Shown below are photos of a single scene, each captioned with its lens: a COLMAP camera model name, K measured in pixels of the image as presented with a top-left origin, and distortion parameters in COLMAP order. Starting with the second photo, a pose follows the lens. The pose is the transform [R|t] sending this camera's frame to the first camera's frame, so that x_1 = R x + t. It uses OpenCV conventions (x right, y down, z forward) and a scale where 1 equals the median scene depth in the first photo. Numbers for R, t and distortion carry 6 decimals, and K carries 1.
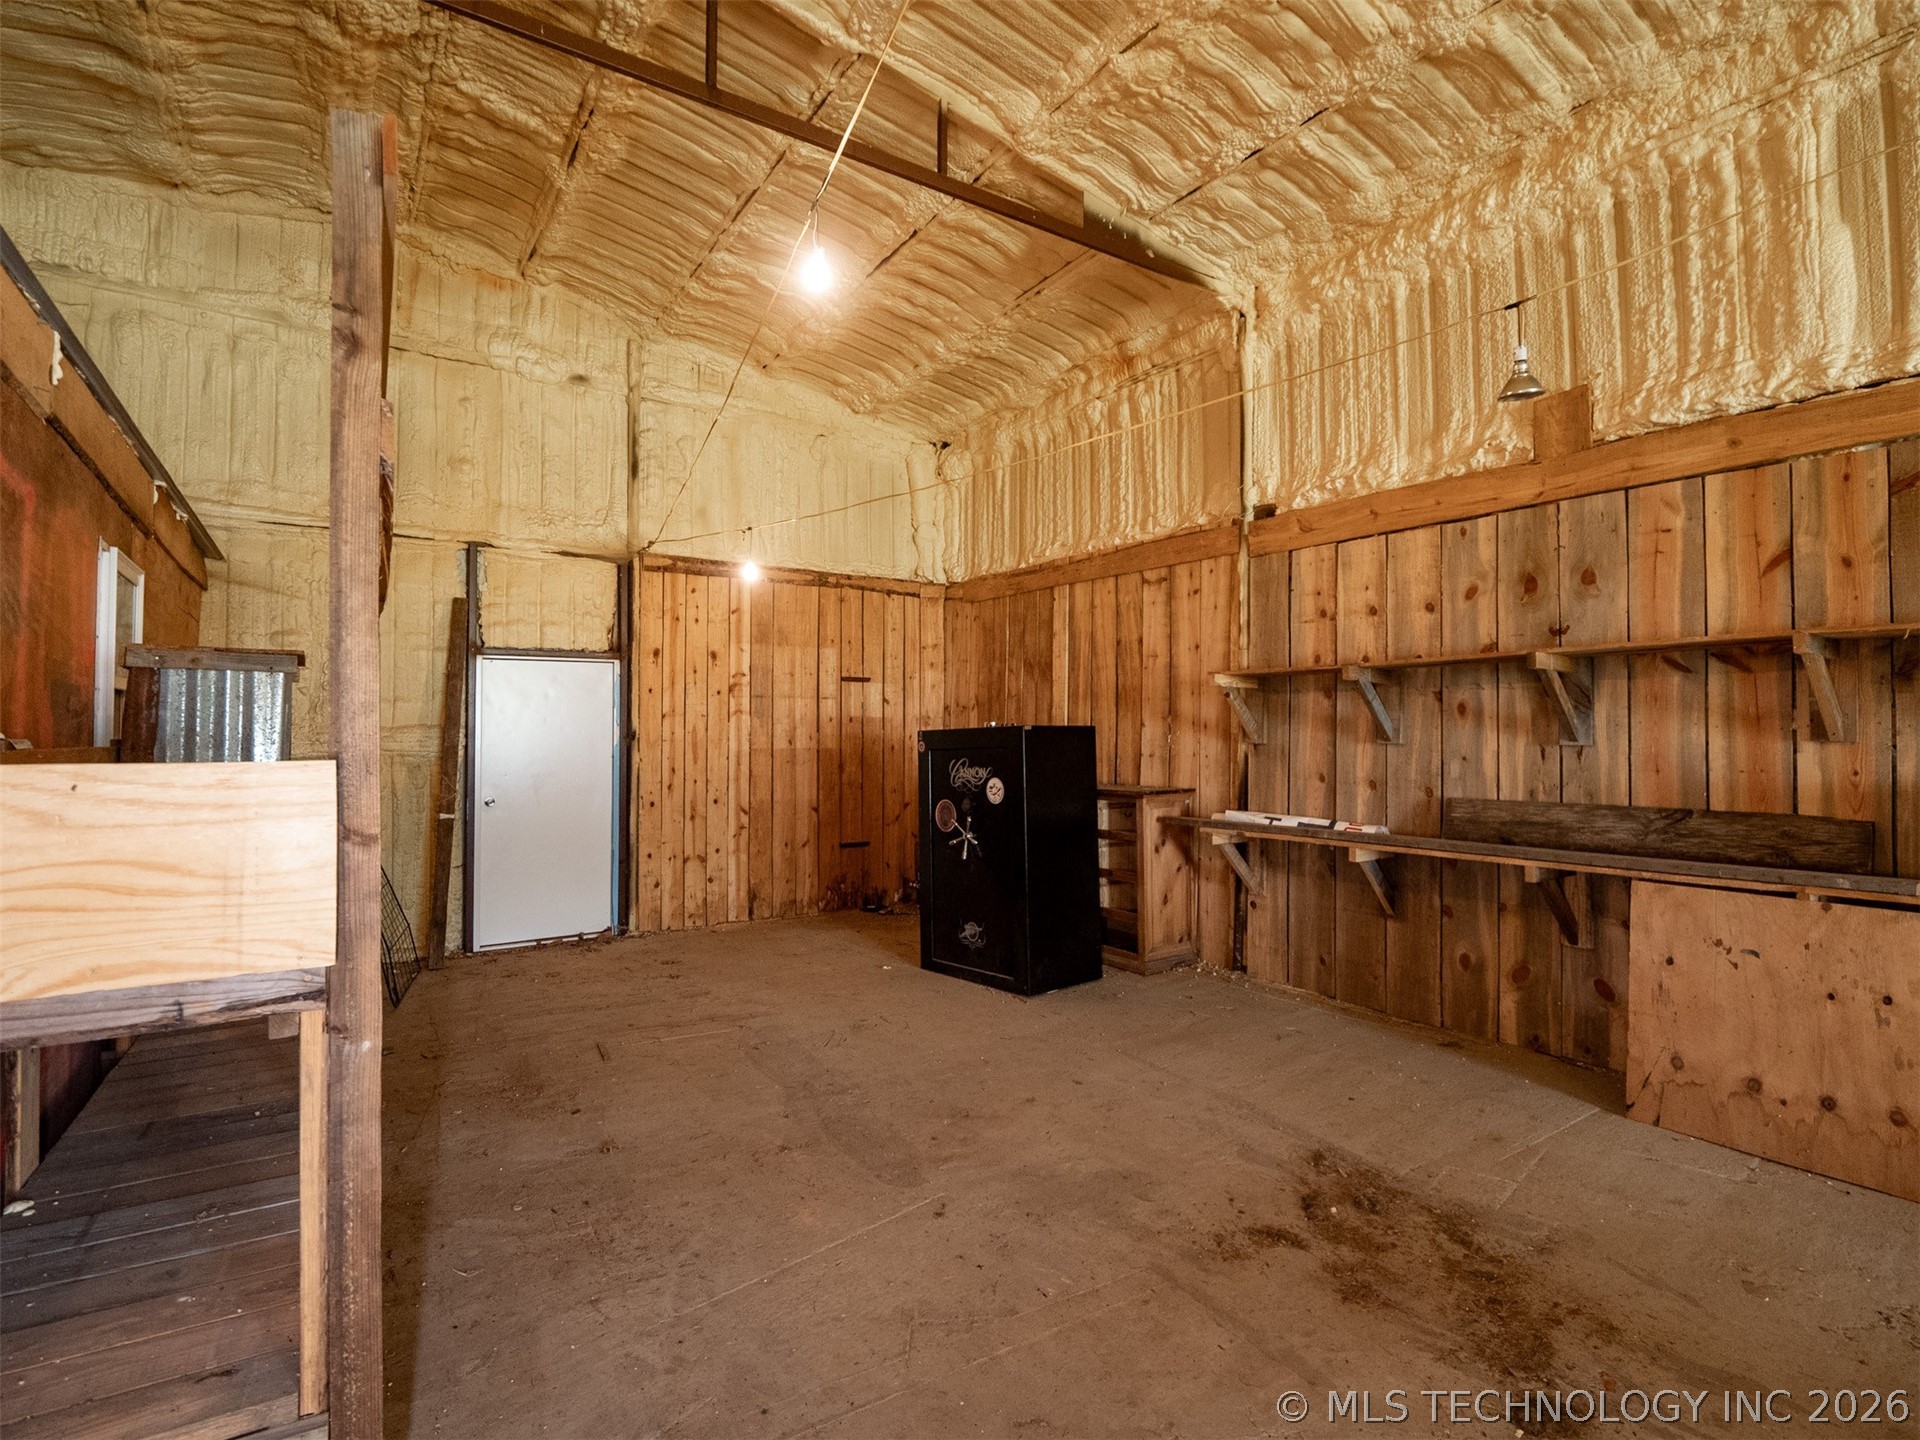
lens RADIAL K [[979.3, 0, 981.0], [0, 979.3, 701.2], [0, 0, 1]] dist [-0.002806, -0.008483]
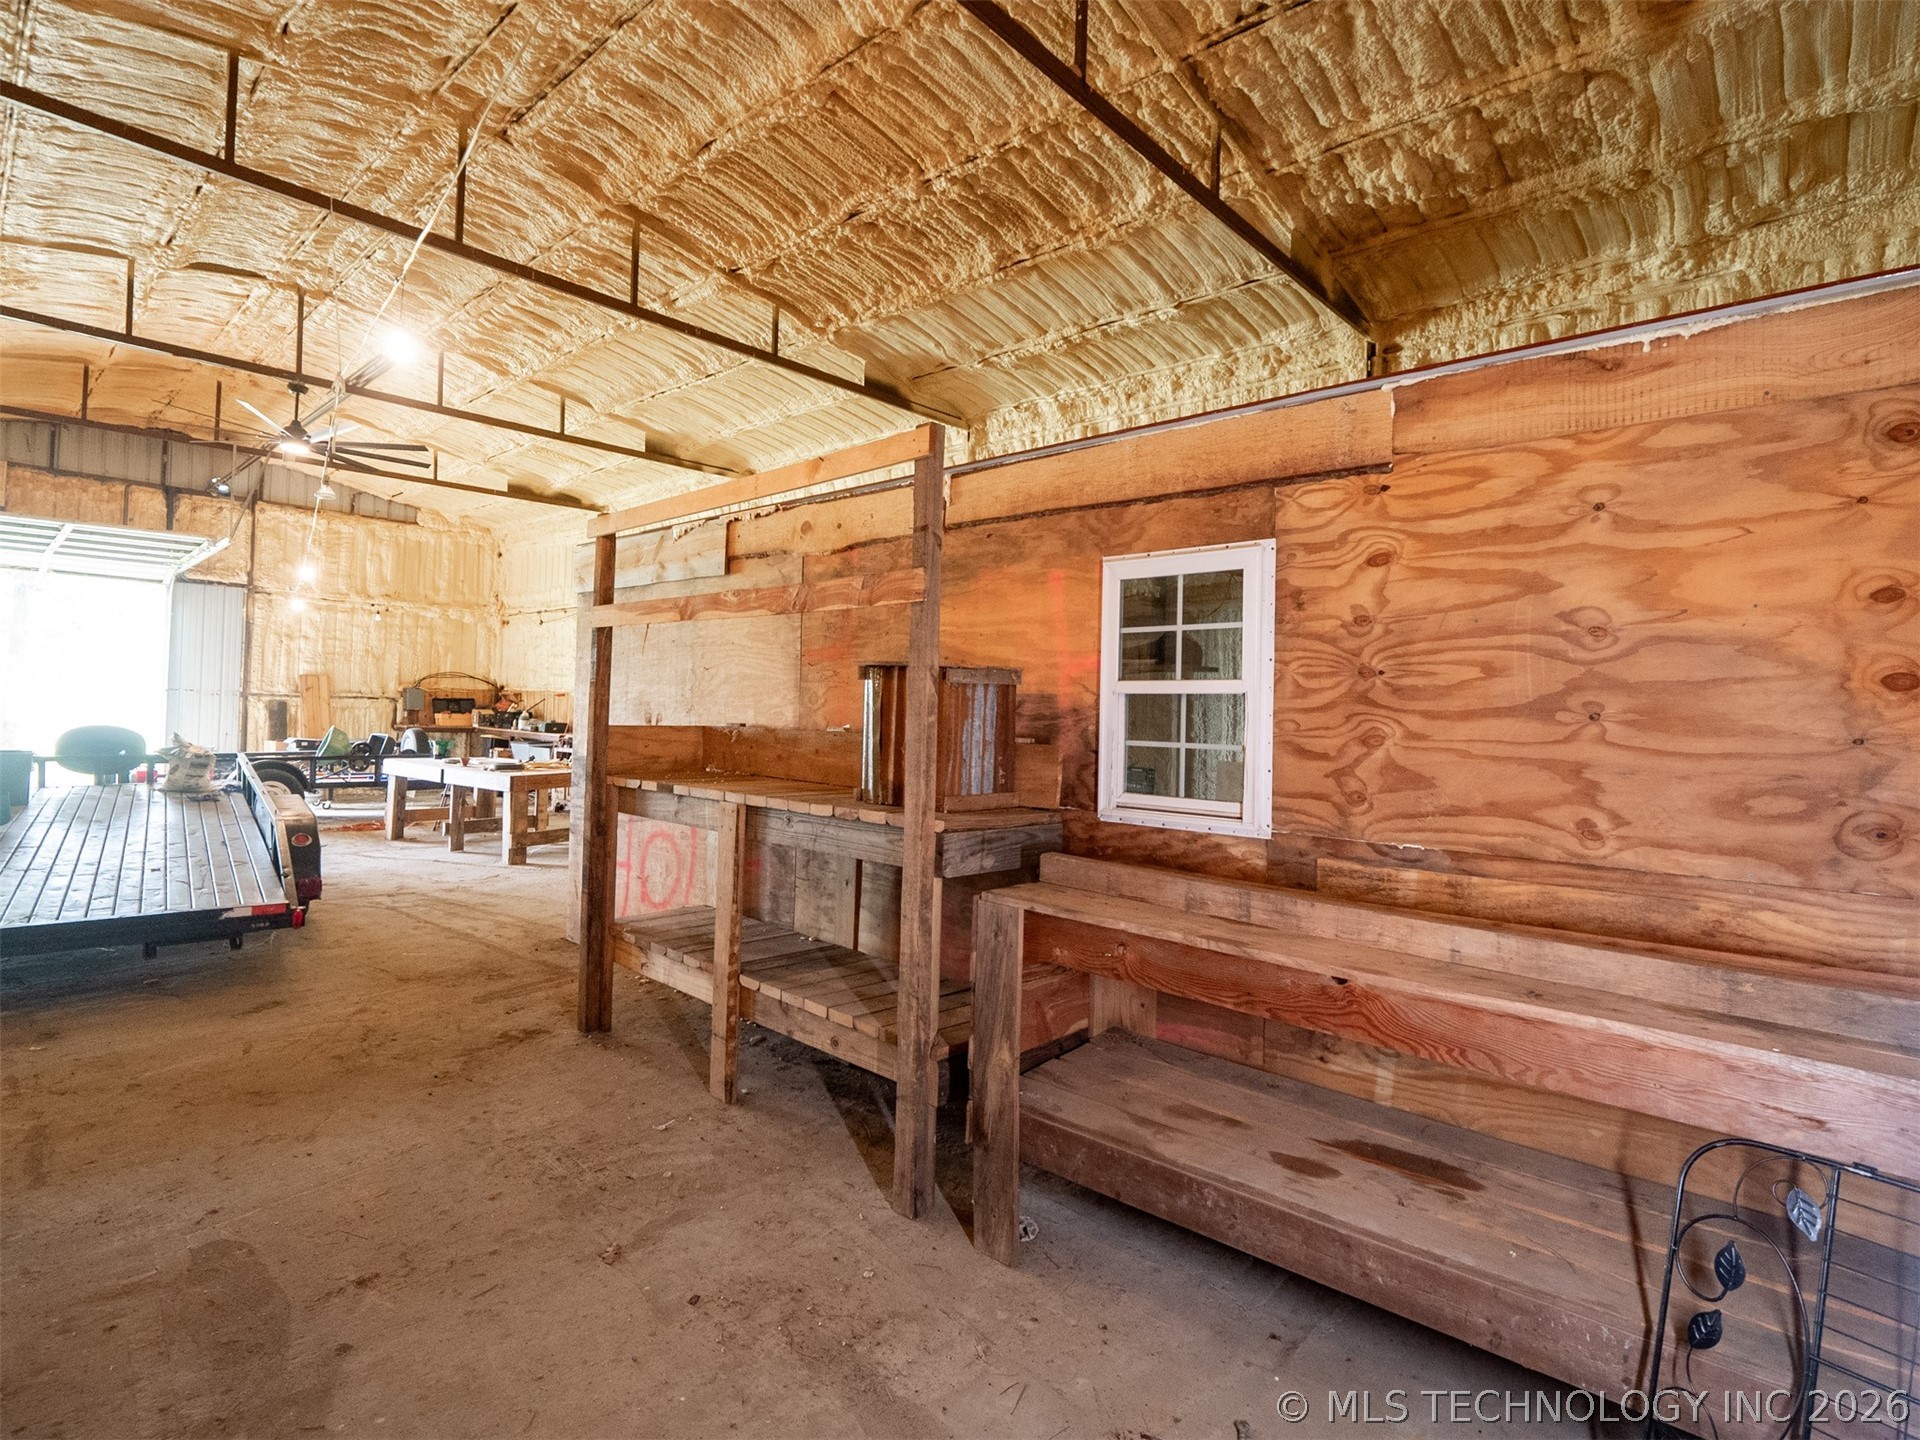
lens RADIAL K [[979.3, 0, 981.0], [0, 979.3, 701.2], [0, 0, 1]] dist [-0.002806, -0.008483]
pose [[-0.970006, -0.025626, -0.241726, -0.502299], [-0.017368, 0.999193, -0.036231, 0.033361], [0.242459, -0.030946, -0.969668, 1.993720]]
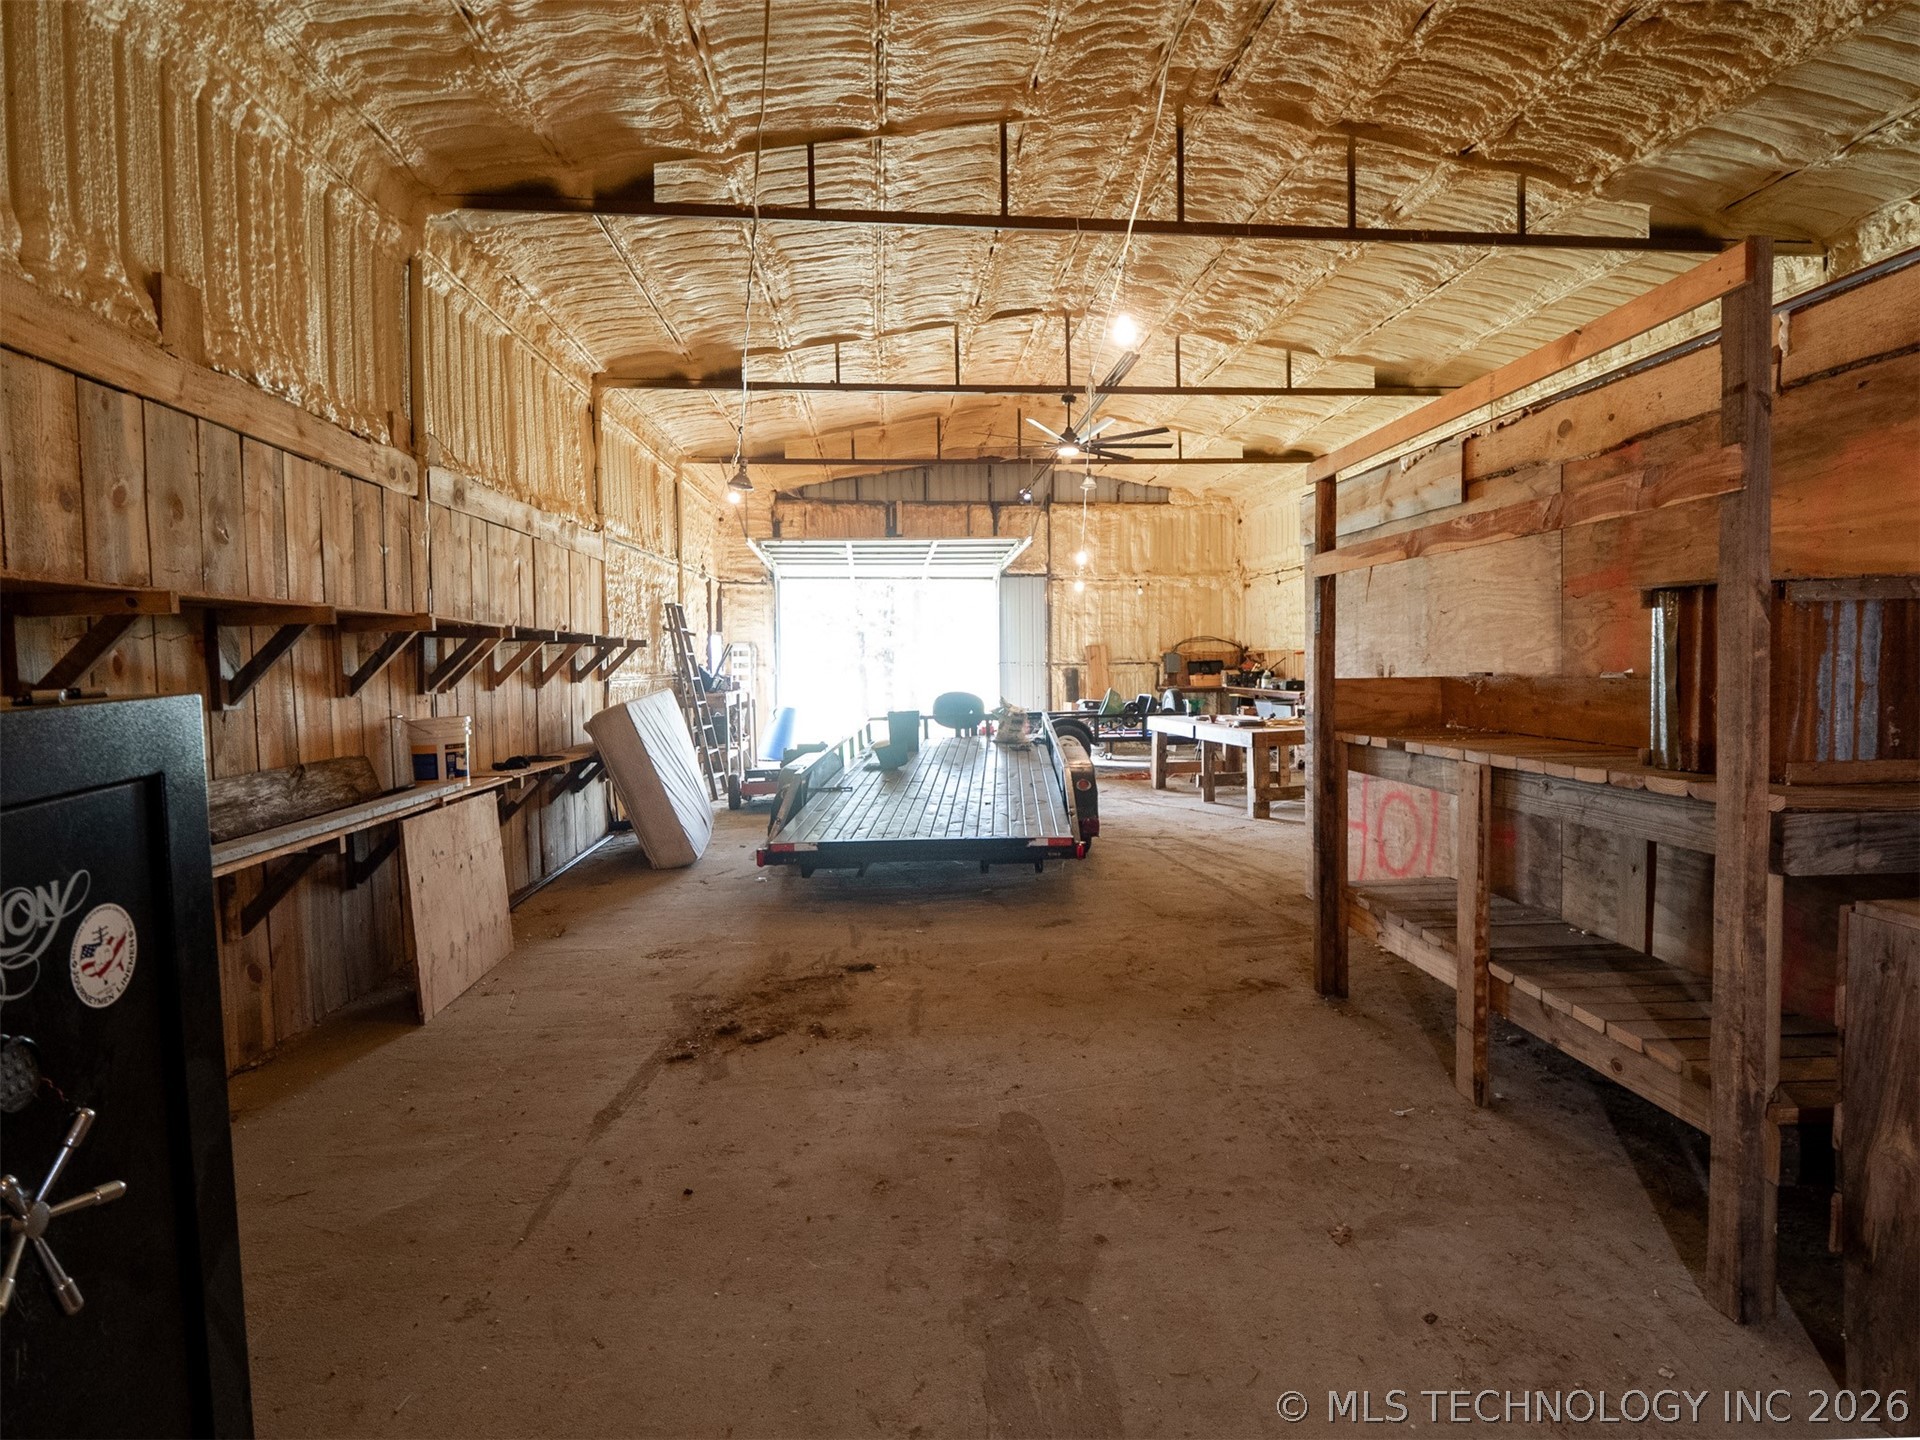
lens RADIAL K [[979.3, 0, 981.0], [0, 979.3, 701.2], [0, 0, 1]] dist [-0.002806, -0.008483]
pose [[-0.880941, -0.001890, 0.473222, -0.526880], [0.003025, 0.999949, 0.009626, 0.041165], [-0.473216, 0.009912, -0.880891, 1.921024]]
